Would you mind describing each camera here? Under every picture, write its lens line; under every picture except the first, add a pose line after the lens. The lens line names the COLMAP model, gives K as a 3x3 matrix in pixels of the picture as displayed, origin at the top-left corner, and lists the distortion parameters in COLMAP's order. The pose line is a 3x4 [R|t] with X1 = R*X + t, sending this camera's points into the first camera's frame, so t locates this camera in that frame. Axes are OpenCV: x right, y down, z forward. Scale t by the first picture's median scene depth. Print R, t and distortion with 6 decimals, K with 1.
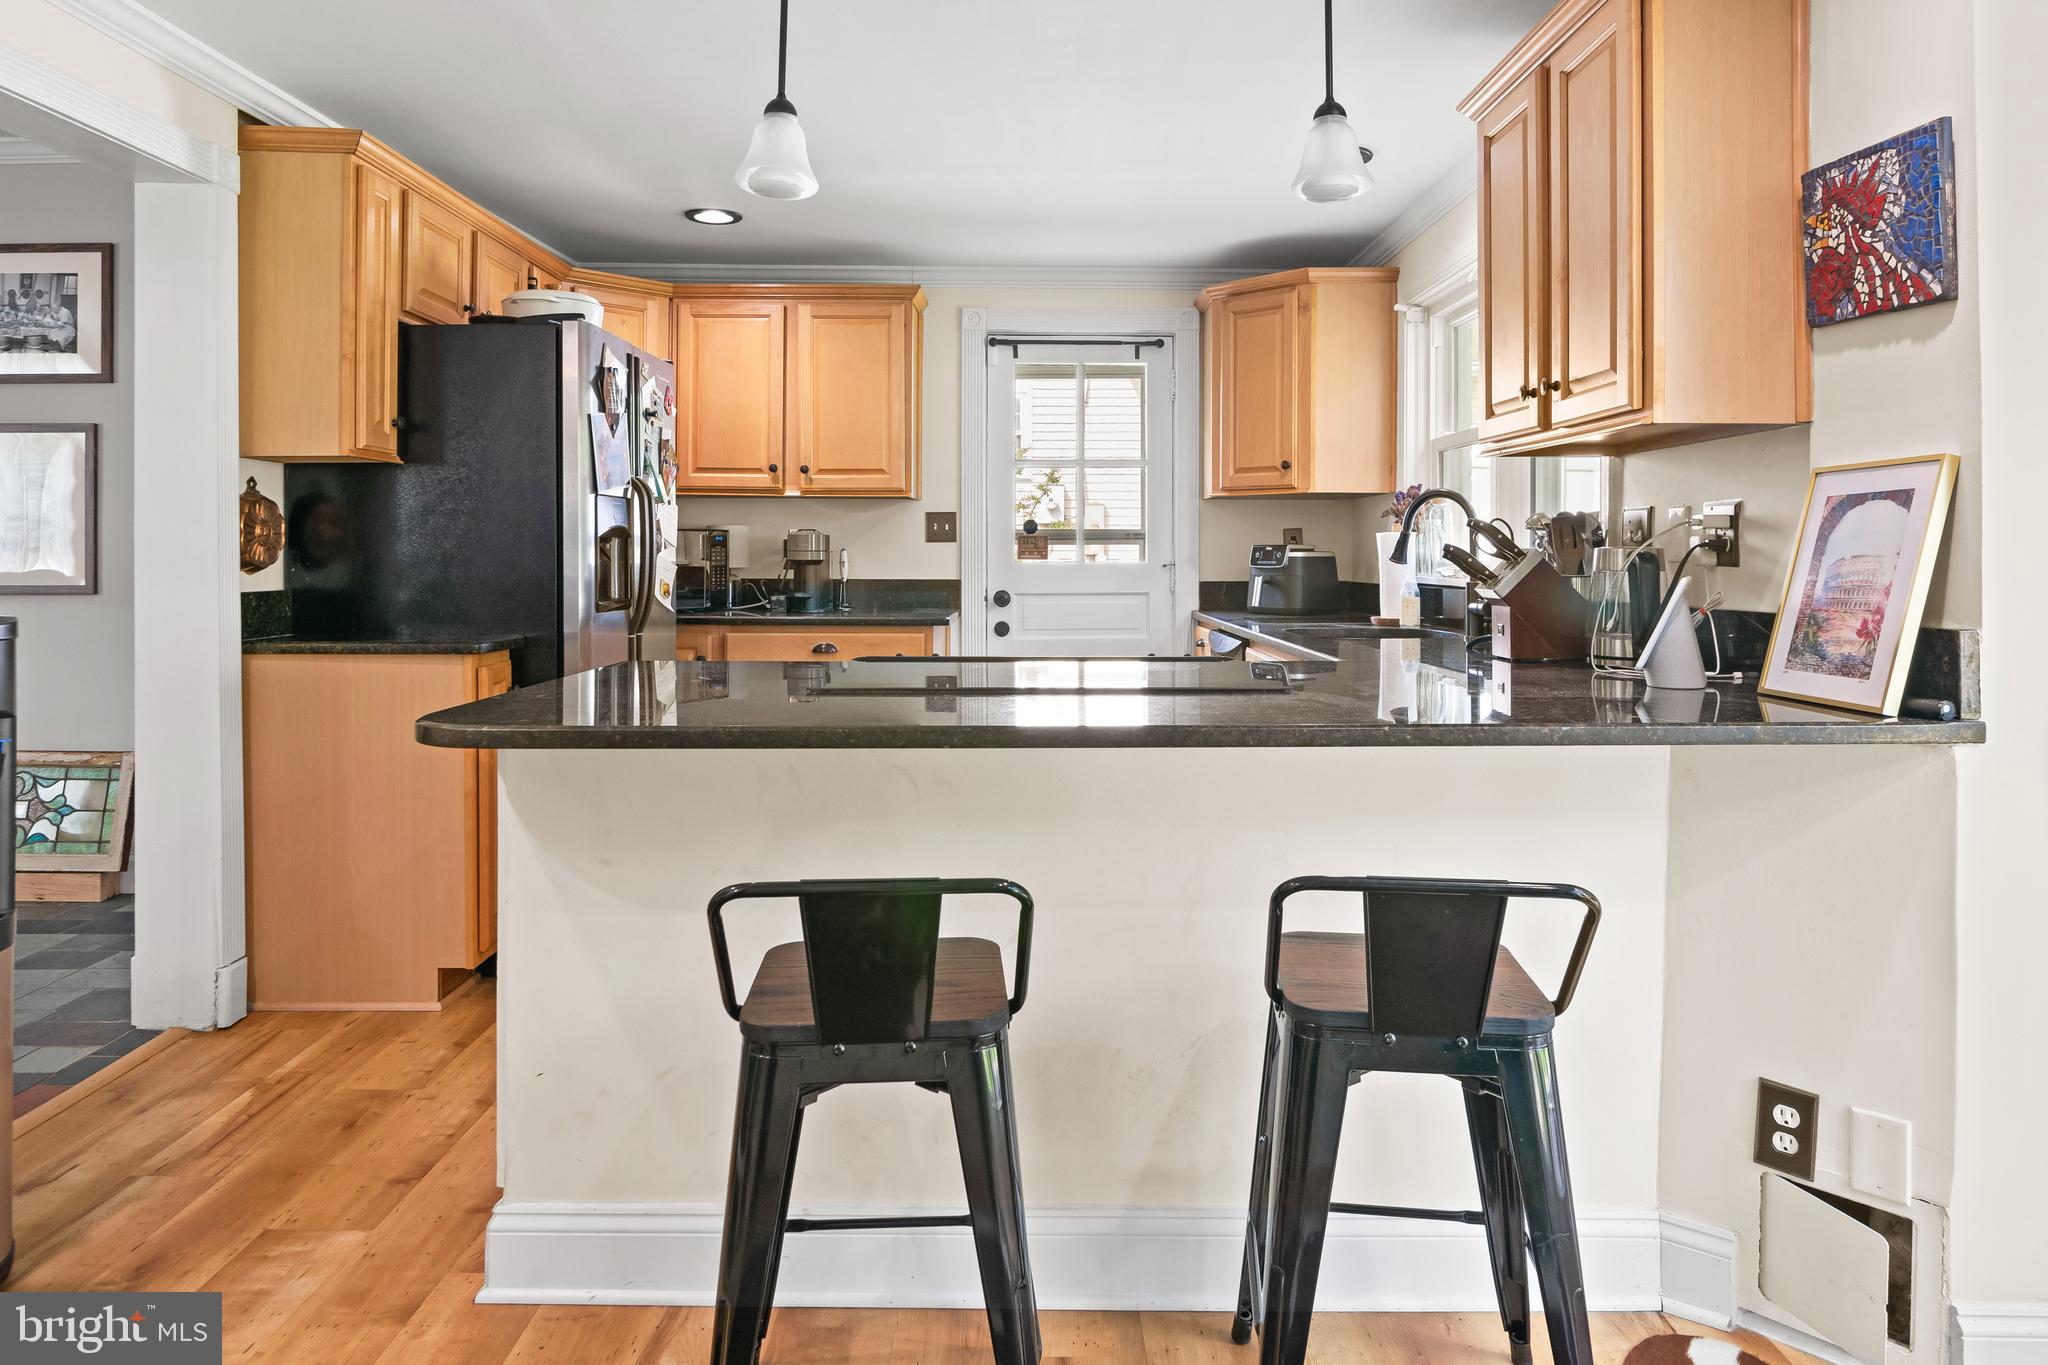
lens RADIAL K [[1251.2, 0, 1015.8], [0, 1251.2, 542.6], [0, 0, 1]] dist [-0.007004, -0.003209]
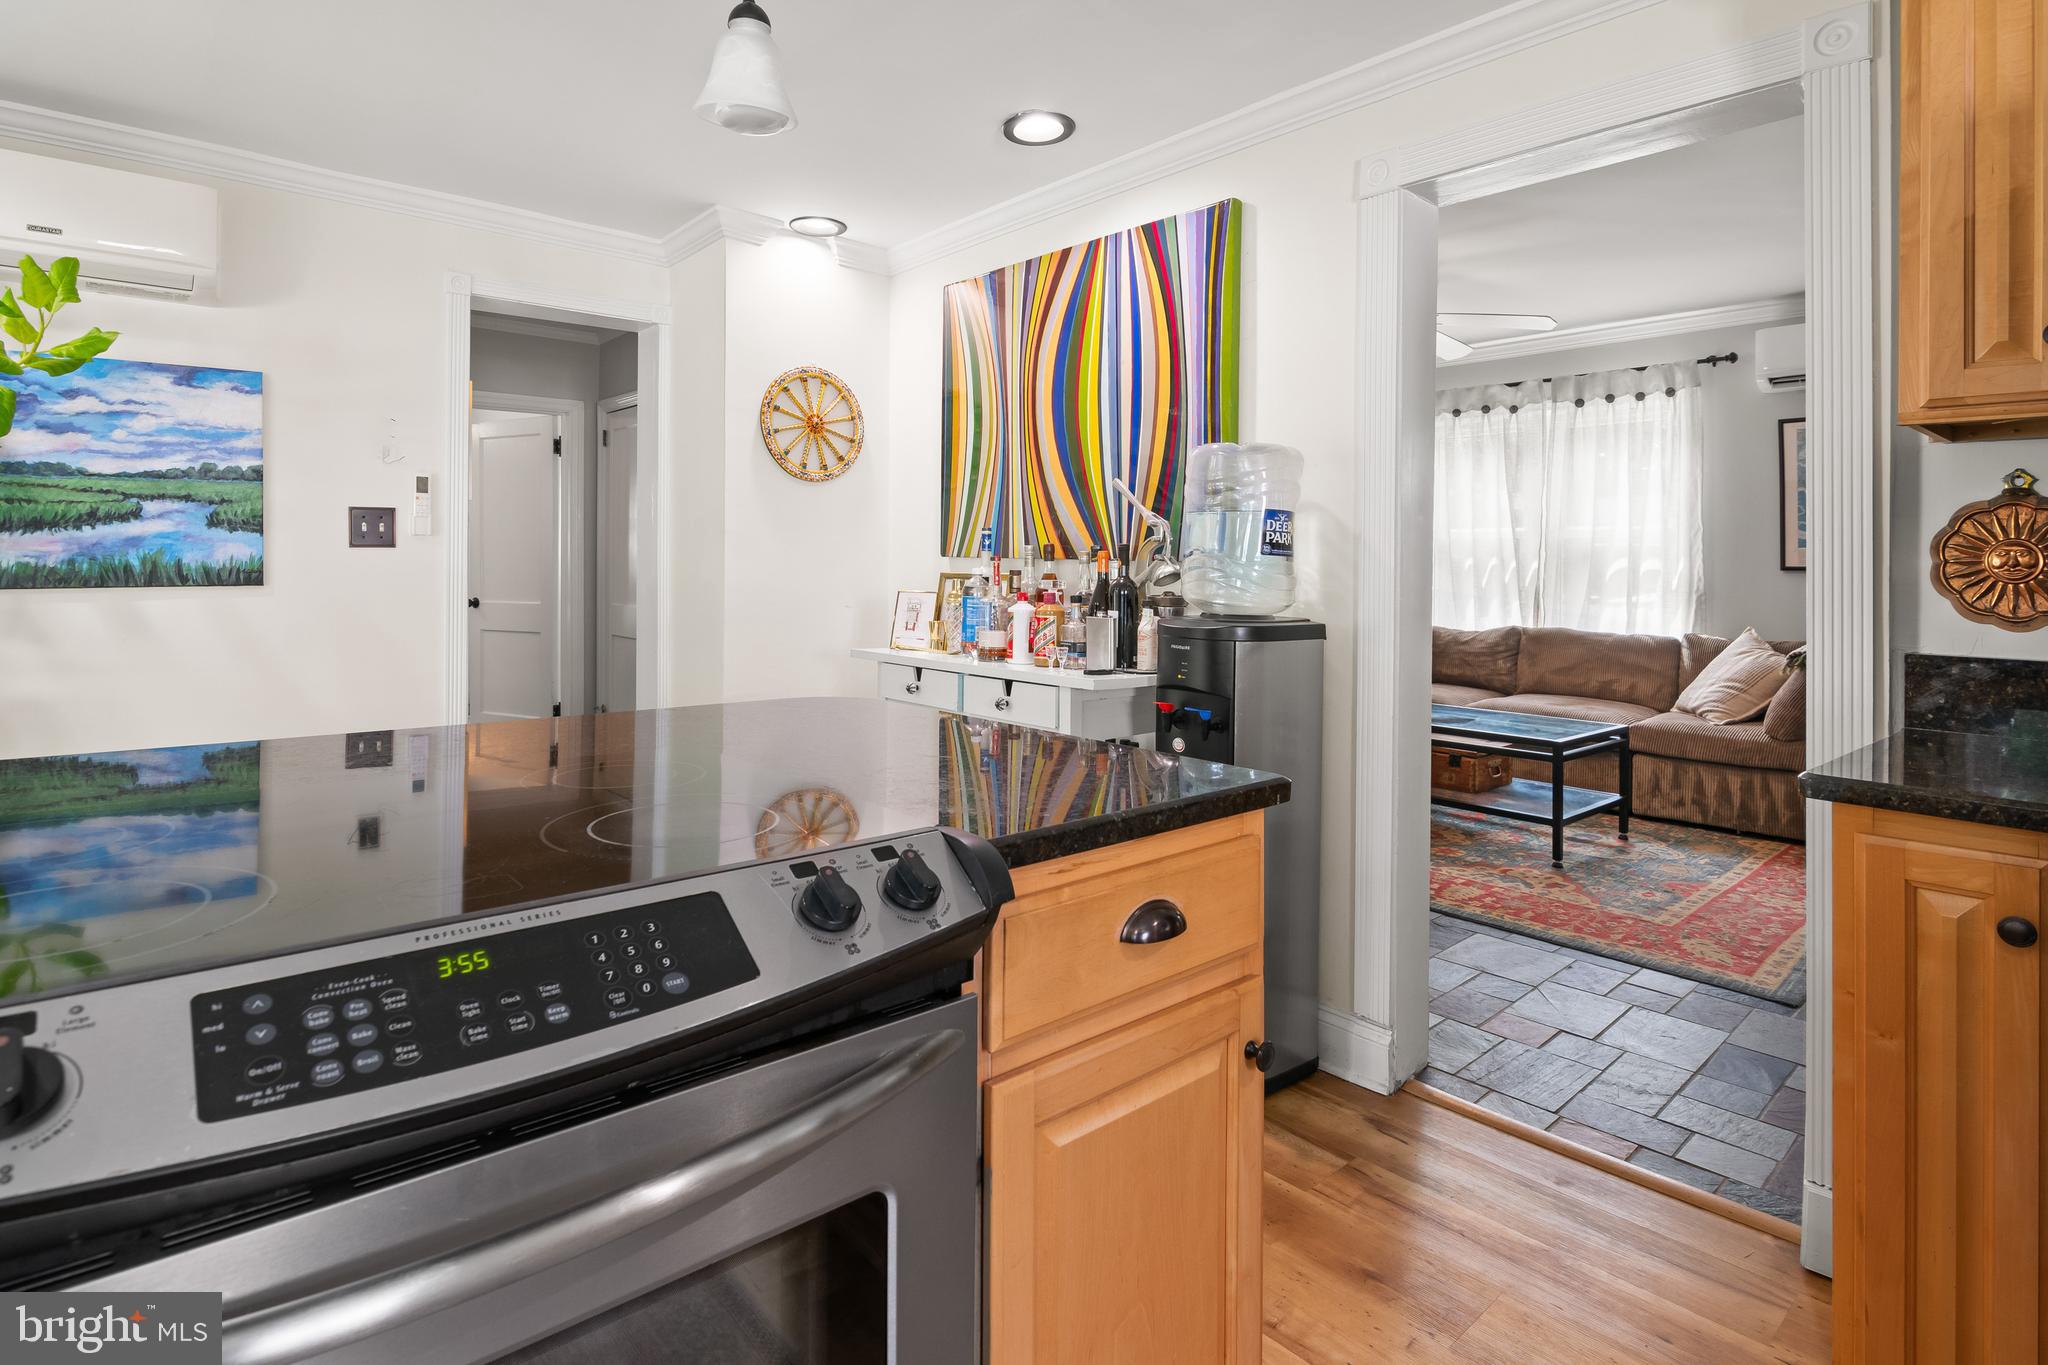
lens RADIAL K [[1055.6, 0, 1030.6], [0, 1055.6, 562.4], [0, 0, 1]] dist [-0.013960, 0.001060]
pose [[-0.742831, -0.012684, -0.669359, 0.125270], [-0.009579, 0.999920, -0.008317, 0.002317], [0.669410, 0.000234, -0.742893, 1.625610]]
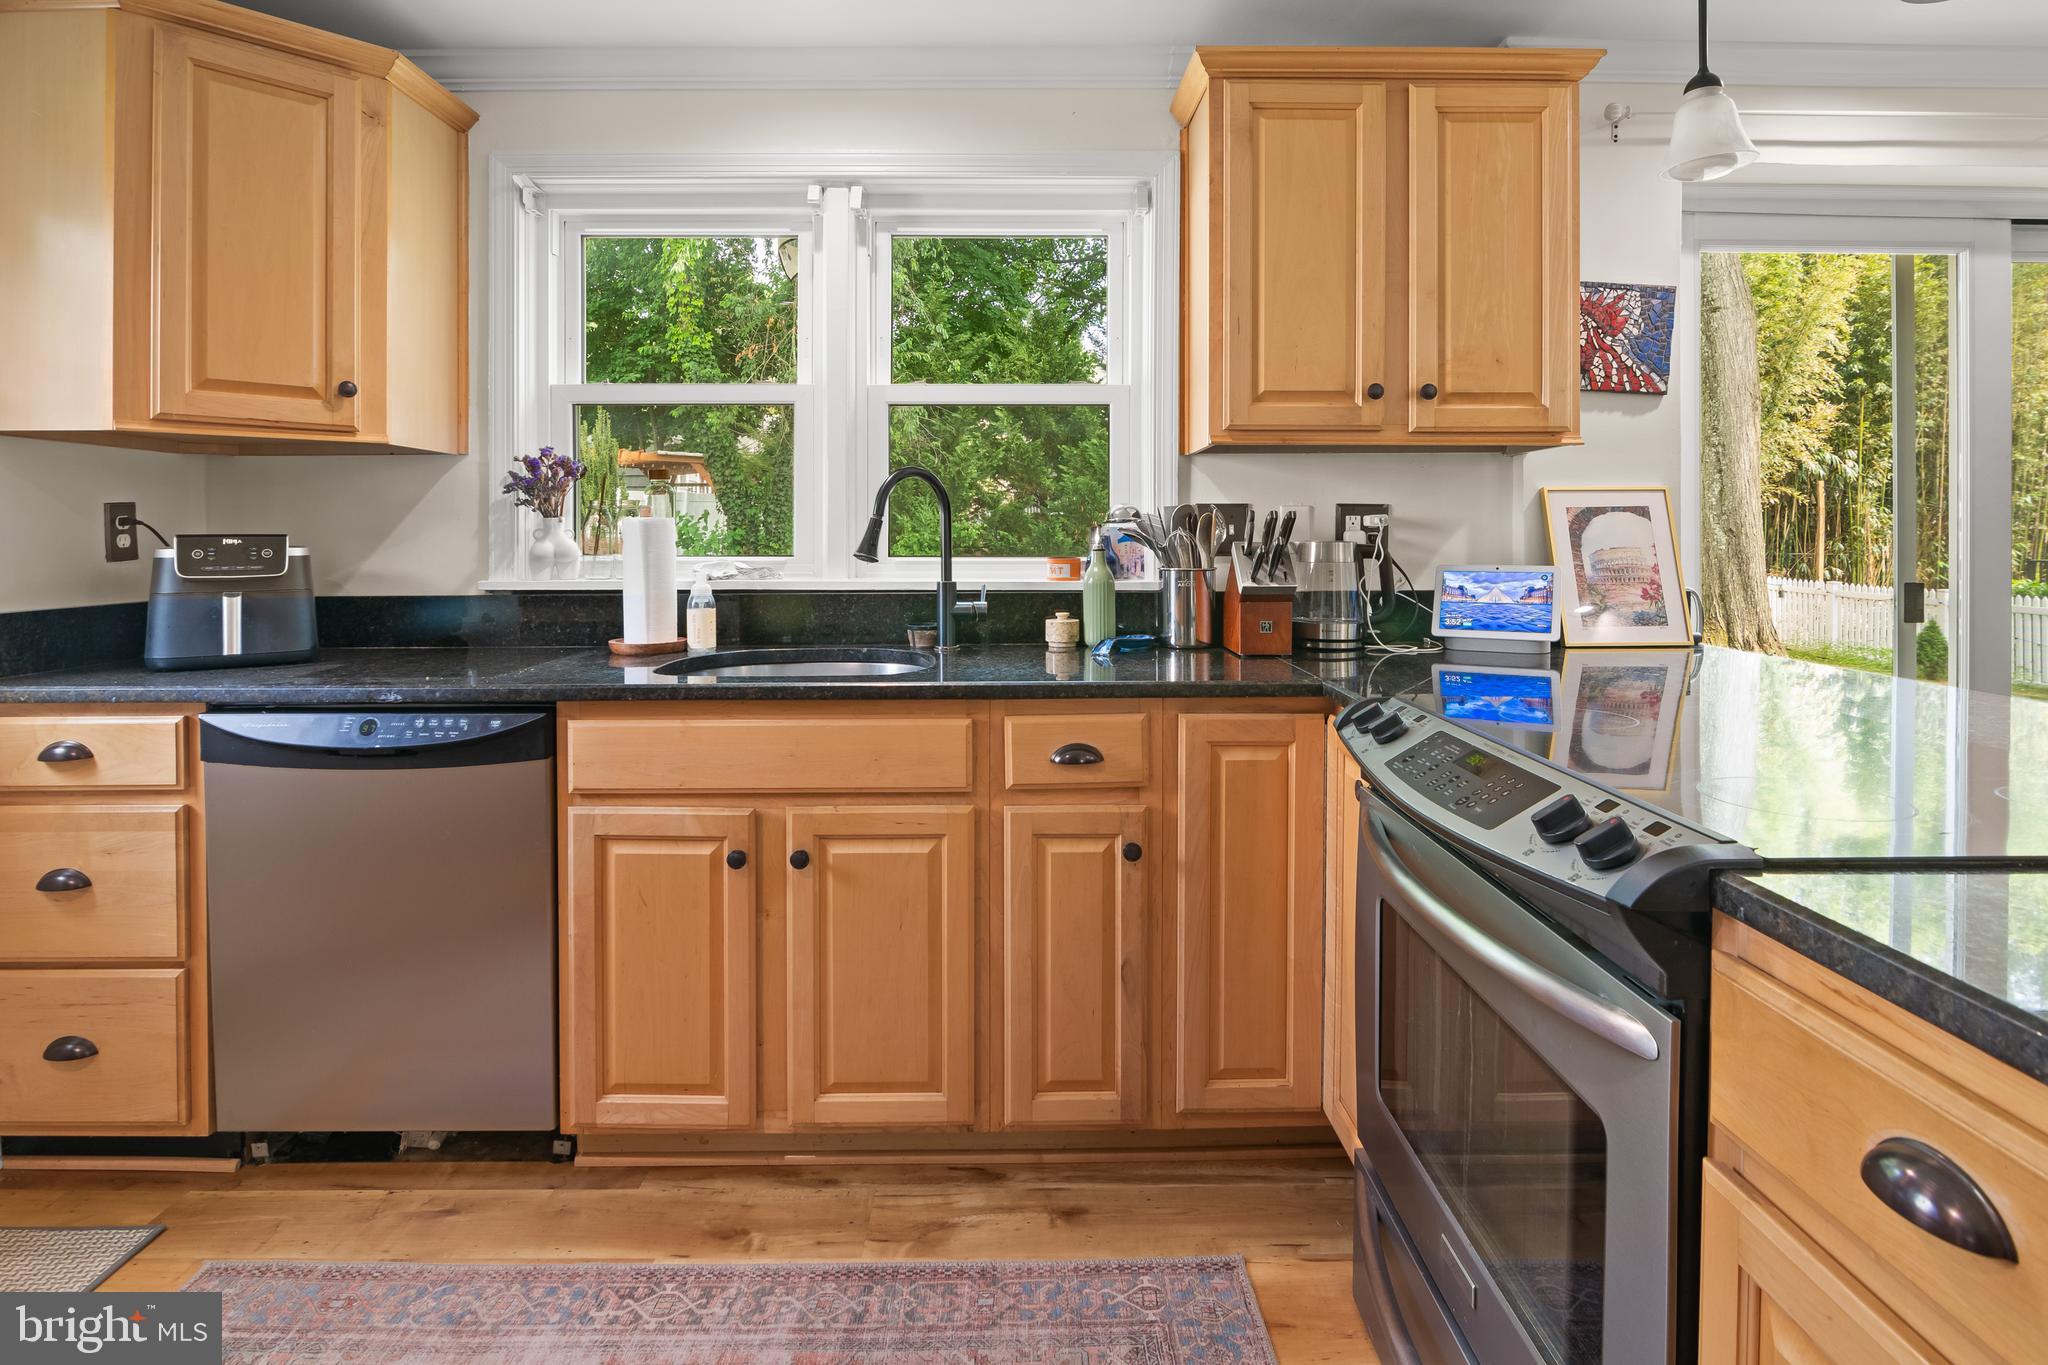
lens RADIAL K [[1045.6, 0, 1026.8], [0, 1045.6, 548.8], [0, 0, 1]] dist [-0.013765, -0.000180]
pose [[-0.011146, -0.013121, 0.999852, -0.530620], [-0.006073, 0.999896, 0.013054, -0.000292], [-0.999919, -0.005927, -0.011224, 1.535969]]
